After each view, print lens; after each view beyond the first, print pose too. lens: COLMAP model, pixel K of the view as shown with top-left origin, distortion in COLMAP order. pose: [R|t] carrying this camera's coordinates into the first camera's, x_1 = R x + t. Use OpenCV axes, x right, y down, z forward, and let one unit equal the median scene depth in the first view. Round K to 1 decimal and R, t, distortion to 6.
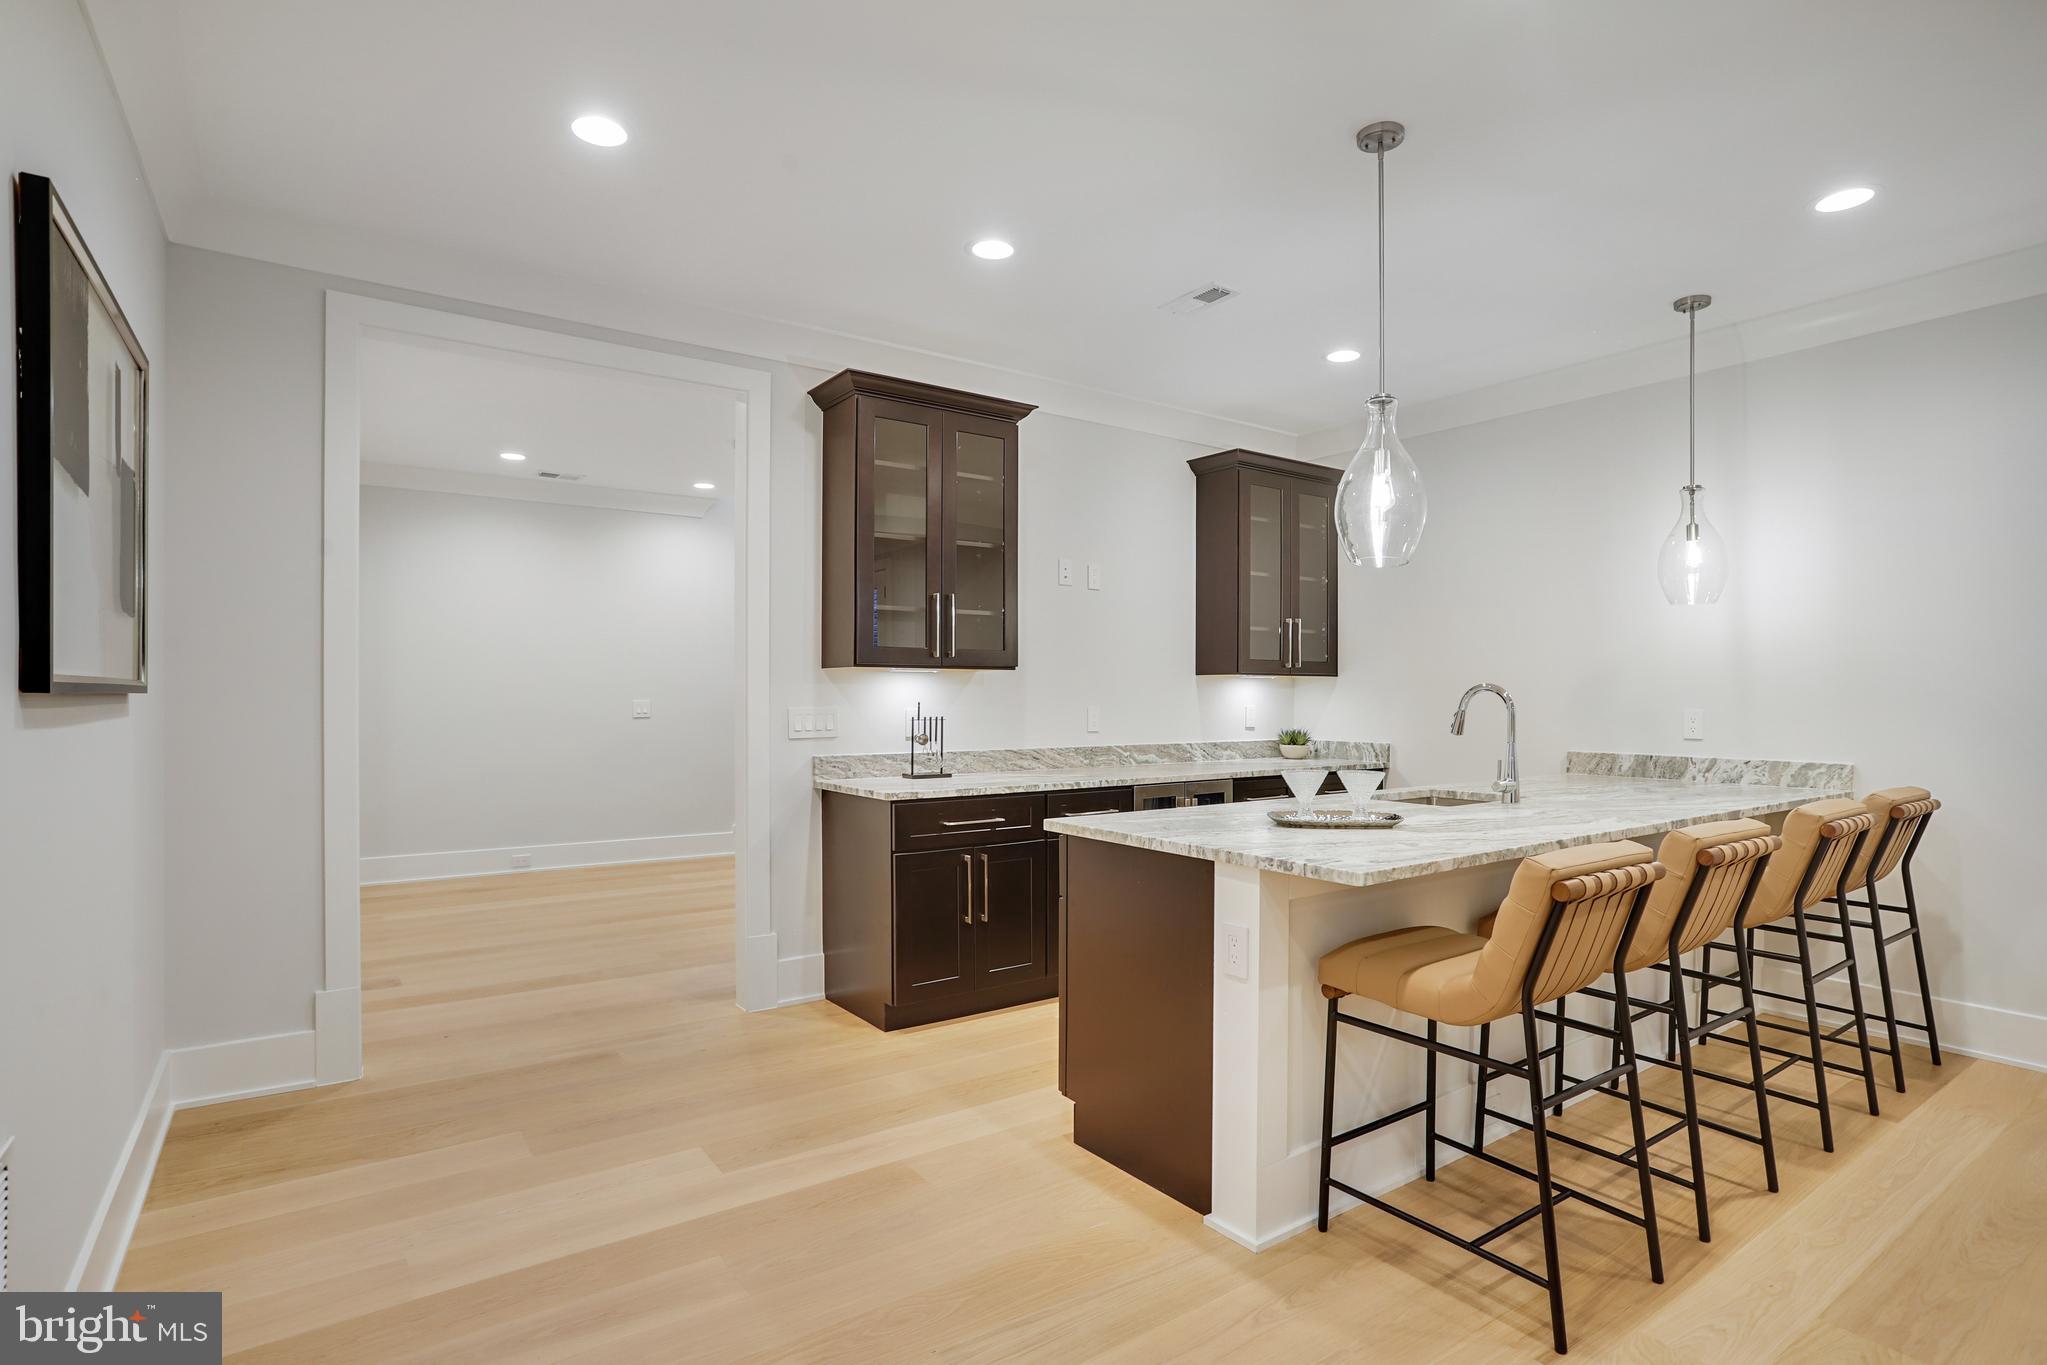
lens RADIAL K [[1026.1, 0, 1036.2], [0, 1026.1, 679.3], [0, 0, 1]] dist [-0.066848, 0.039601]
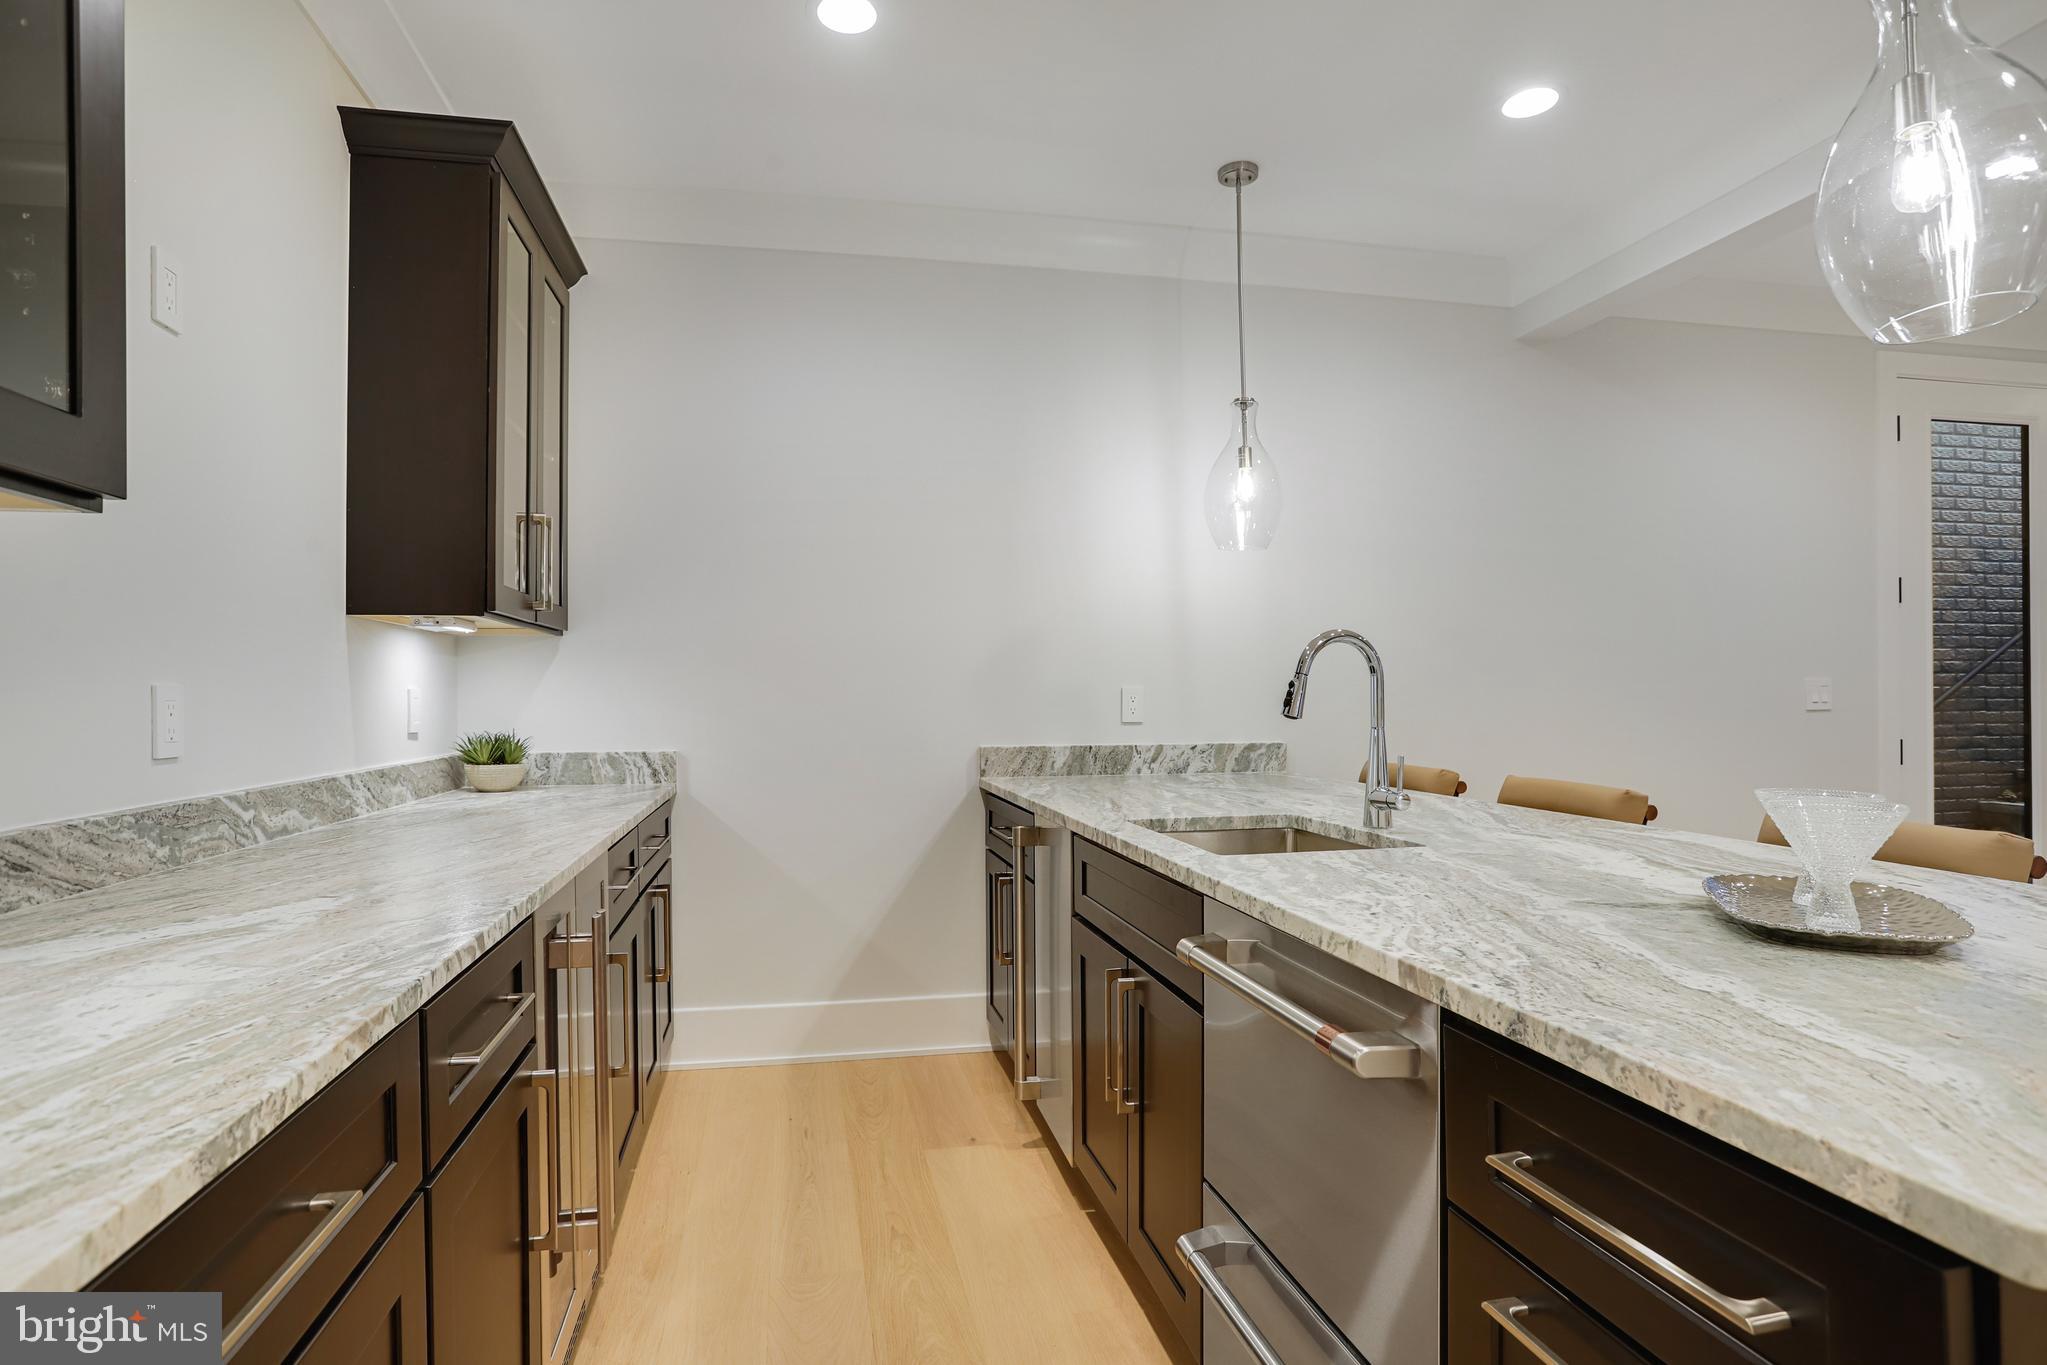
lens RADIAL K [[1050.4, 0, 984.7], [0, 1050.4, 691.4], [0, 0, 1]] dist [-0.070597, 0.037394]
pose [[0.426624, -0.001767, 0.904427, -0.154225], [-0.006856, 0.999963, 0.005187, 0.030715], [-0.904403, -0.008413, 0.426596, 0.741177]]
